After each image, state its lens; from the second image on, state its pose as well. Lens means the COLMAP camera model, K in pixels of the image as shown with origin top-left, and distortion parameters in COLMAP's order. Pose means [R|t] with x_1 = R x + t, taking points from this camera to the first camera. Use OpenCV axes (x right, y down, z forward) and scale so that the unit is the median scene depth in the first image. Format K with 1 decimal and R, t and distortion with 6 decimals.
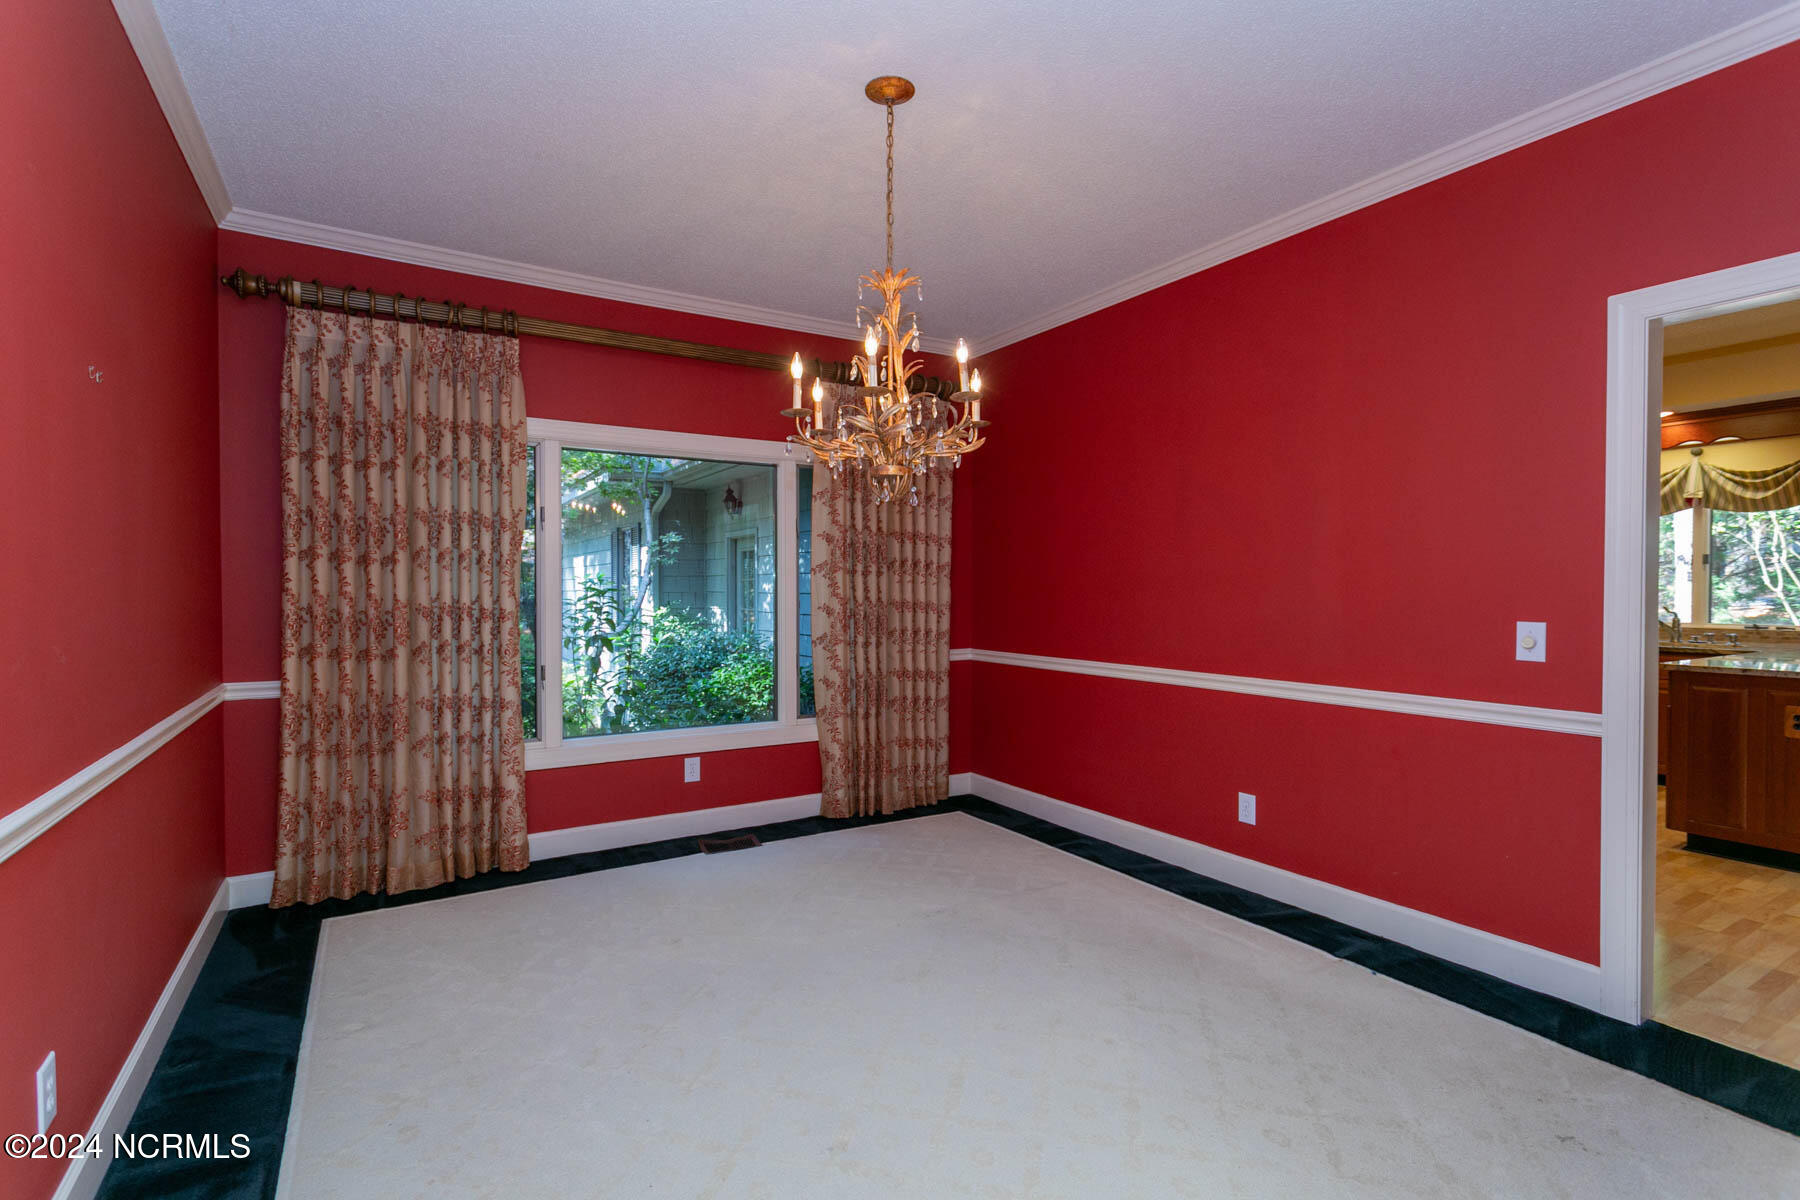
lens RADIAL K [[852.5, 0, 903.7], [0, 852.5, 596.5], [0, 0, 1]] dist [0.002781, 0.000732]
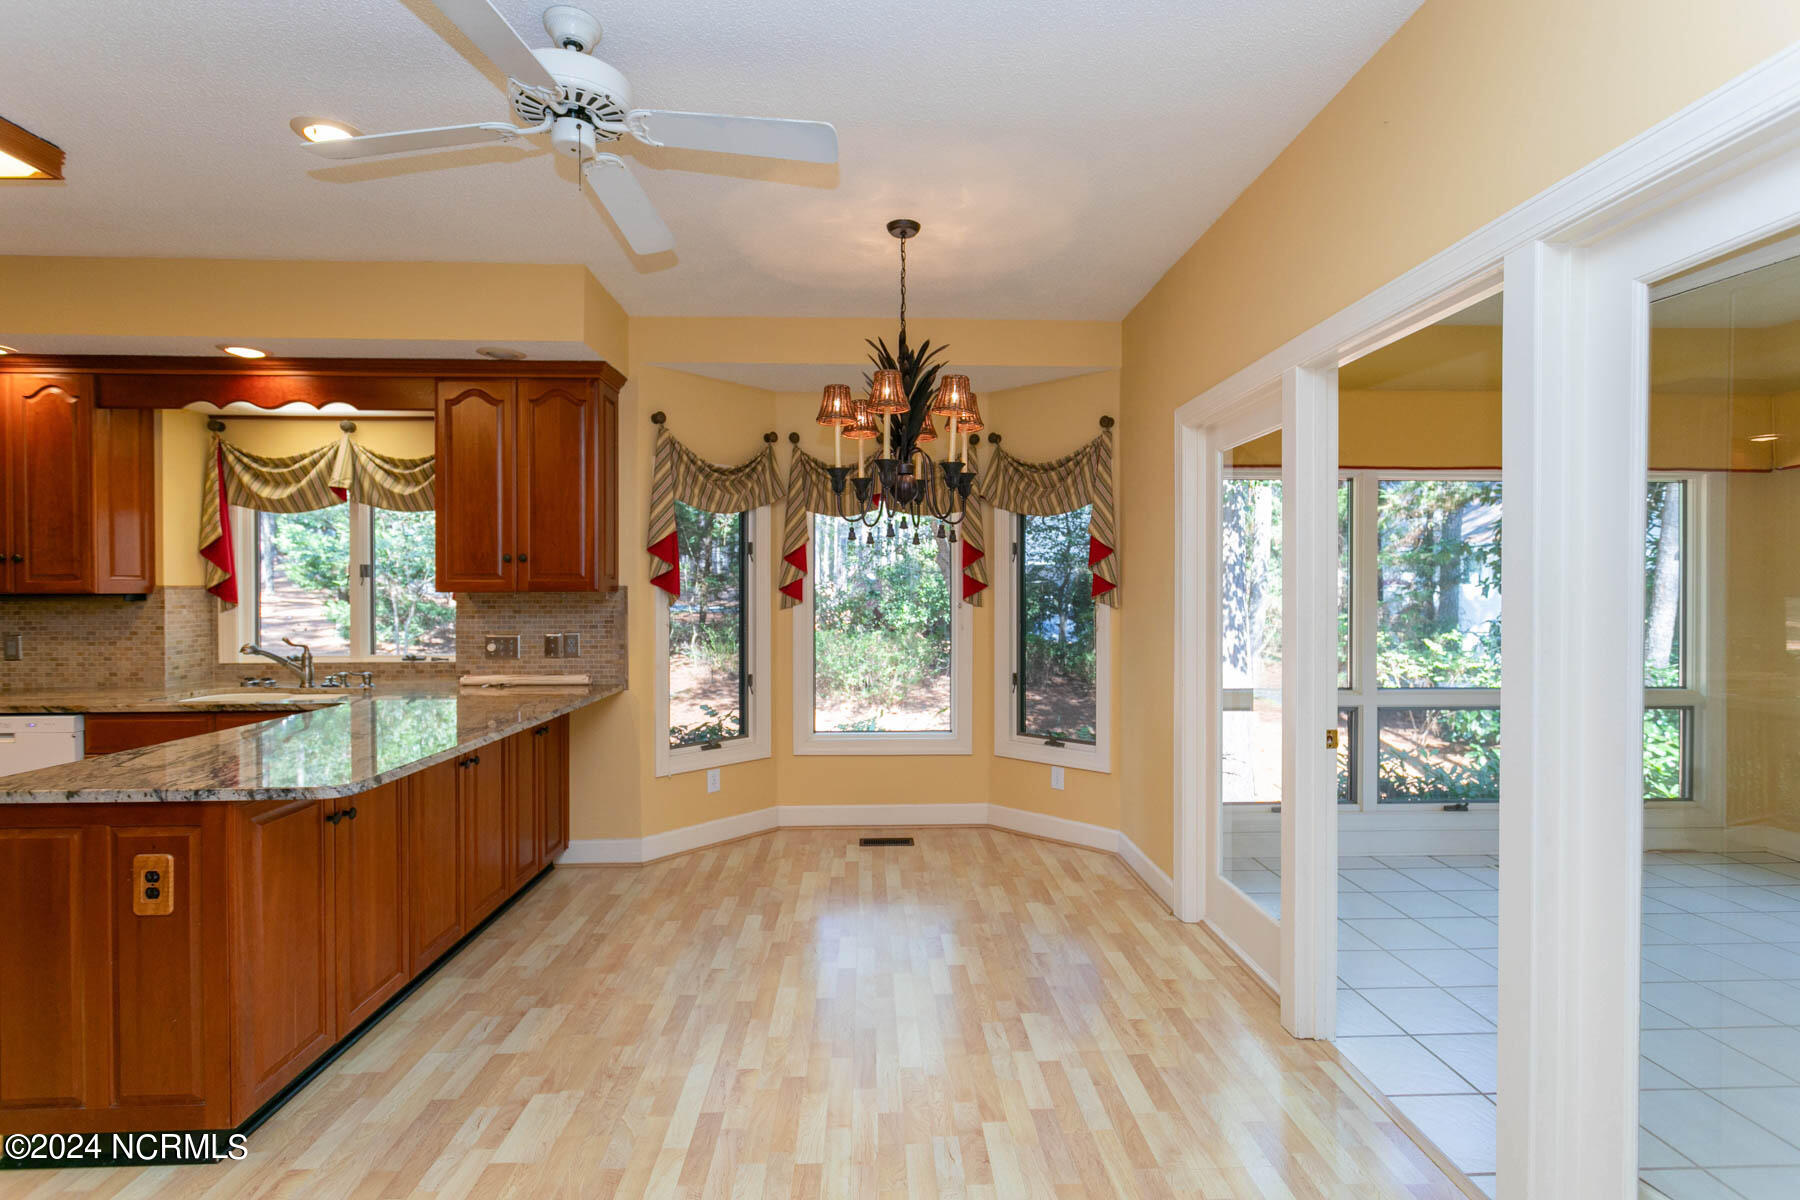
lens RADIAL K [[852.5, 0, 902.9], [0, 852.5, 597.2], [0, 0, 1]] dist [0.002781, 0.000732]
pose [[0.488947, -0.007412, 0.872282, 0.527696], [0.009904, 0.999947, 0.002945, -0.018241], [-0.872257, 0.007199, 0.488994, 0.219150]]
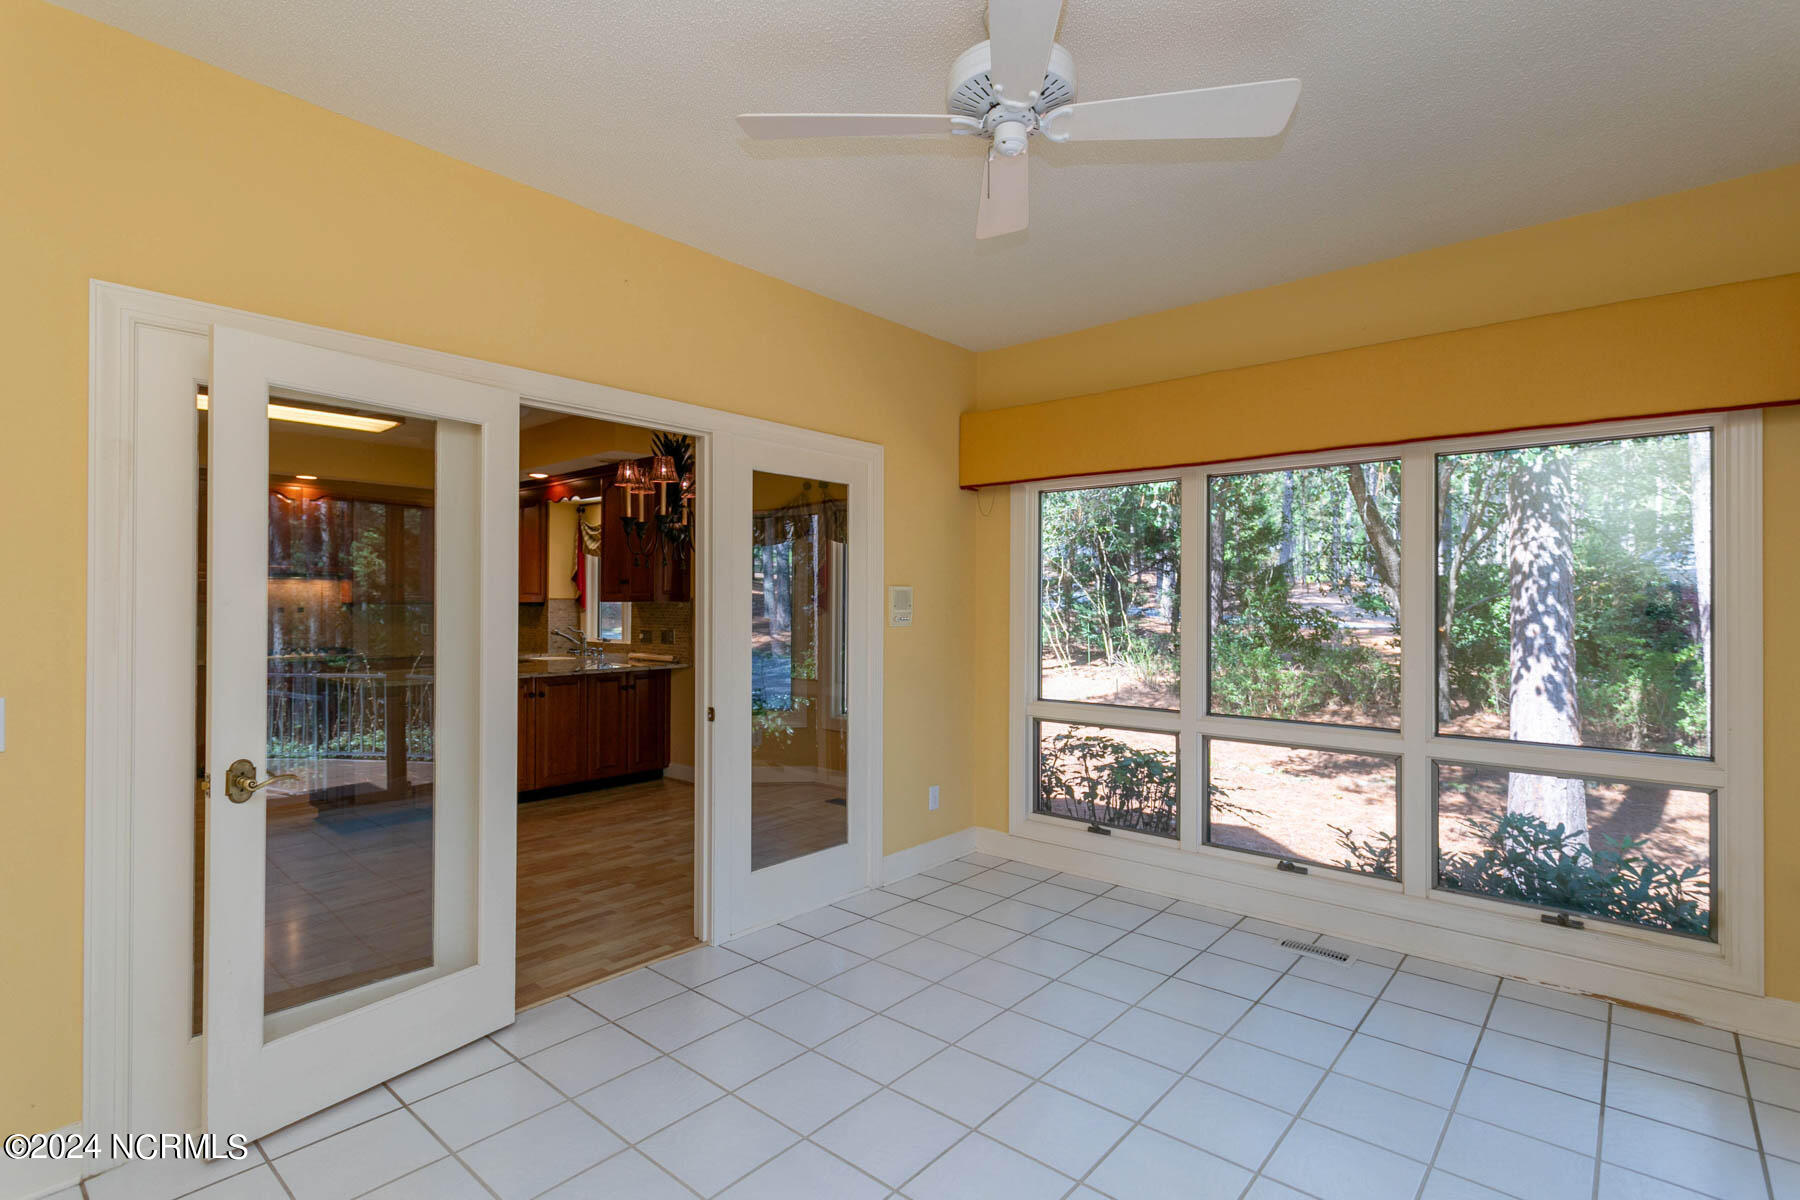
lens RADIAL K [[852.5, 0, 902.5], [0, 852.5, 598.7], [0, 0, 1]] dist [0.002781, 0.000732]
pose [[0.952280, 0.003268, 0.305209, 0.970431], [0.001097, 0.999900, -0.014128, -0.011478], [-0.305224, 0.013789, 0.952181, -0.353761]]
